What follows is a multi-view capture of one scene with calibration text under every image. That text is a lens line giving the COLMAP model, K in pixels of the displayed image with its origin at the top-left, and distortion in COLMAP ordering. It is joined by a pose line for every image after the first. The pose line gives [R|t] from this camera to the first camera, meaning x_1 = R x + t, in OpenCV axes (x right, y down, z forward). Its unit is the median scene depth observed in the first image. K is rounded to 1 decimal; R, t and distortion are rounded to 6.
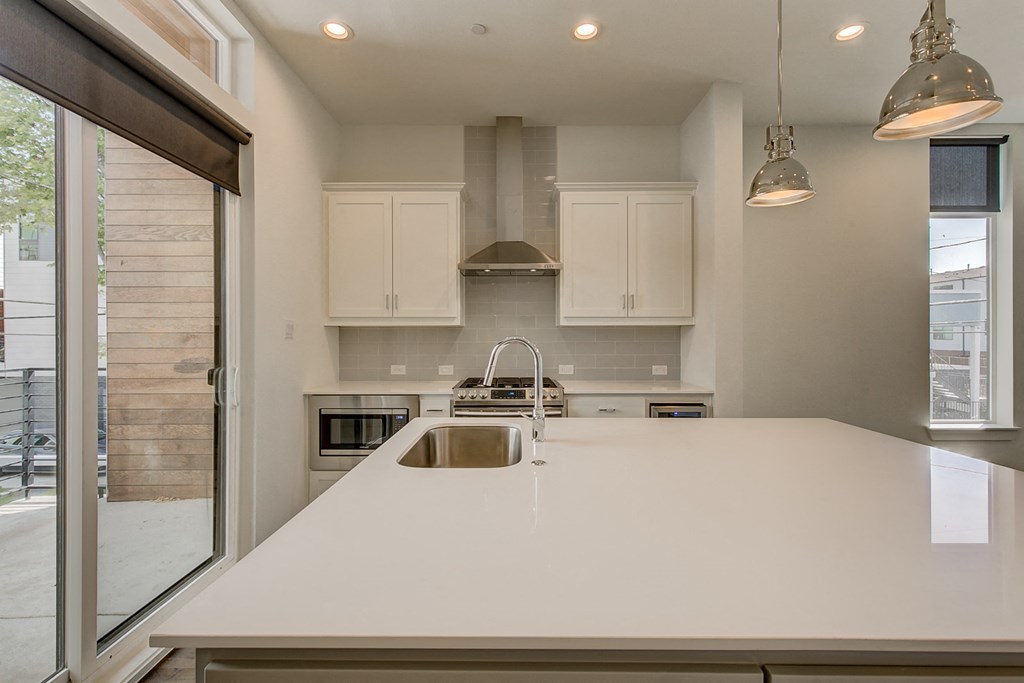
lens RADIAL K [[460.9, 0, 512.9], [0, 460.9, 336.9], [0, 0, 1]] dist [0.002889, -0.000629]
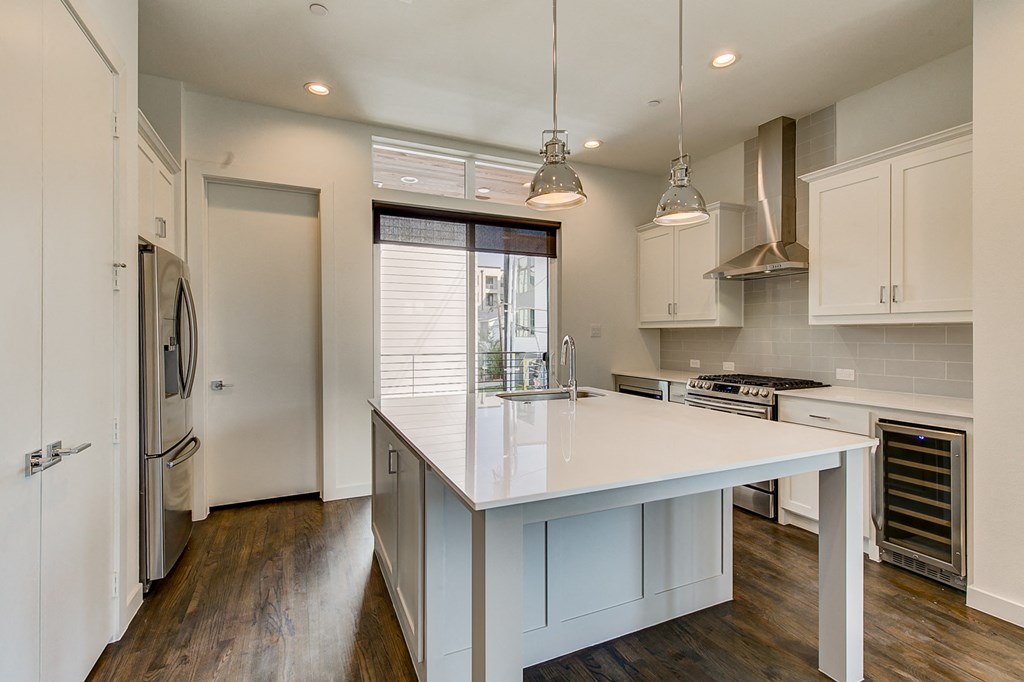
lens RADIAL K [[460.4, 0, 519.2], [0, 460.4, 336.2], [0, 0, 1]] dist [0.004562, 0.000418]
pose [[0.430928, 0.004173, -0.902377, 0.712289], [-0.002321, 0.999991, 0.003516, -0.004167], [0.902384, 0.000579, 0.430933, 0.063643]]
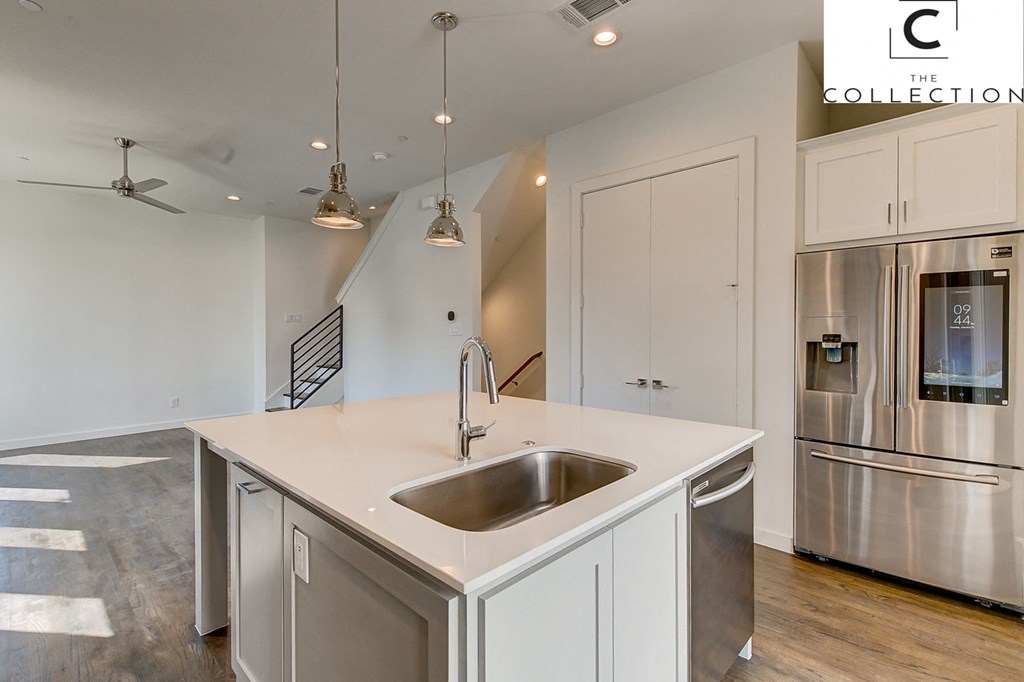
lens RADIAL K [[460.9, 0, 512.9], [0, 460.9, 336.4], [0, 0, 1]] dist [0.002889, -0.000629]
pose [[-0.730284, -0.006616, 0.683111, -0.300783], [0.005634, 0.999861, 0.015706, -0.012104], [-0.683120, 0.015319, -0.730145, 0.768252]]
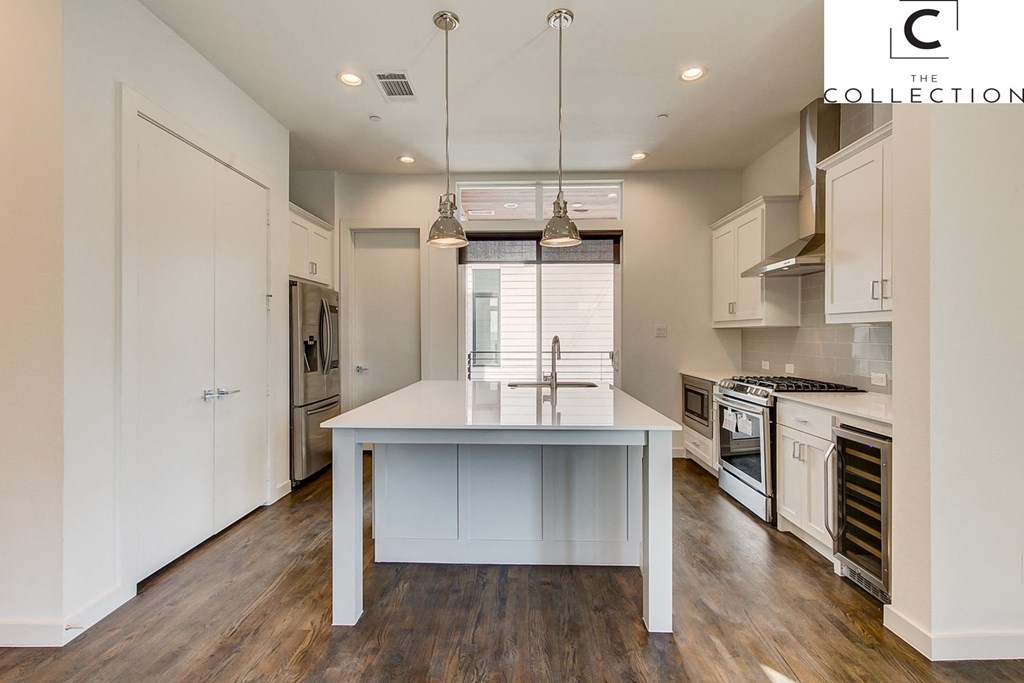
lens RADIAL K [[460.9, 0, 512.9], [0, 460.9, 336.9], [0, 0, 1]] dist [0.002889, -0.000629]
pose [[-0.017775, 0.005379, -0.999828, 1.000549], [-0.002399, 0.999982, 0.005423, -0.003965], [0.999839, 0.002495, -0.017762, 0.426224]]
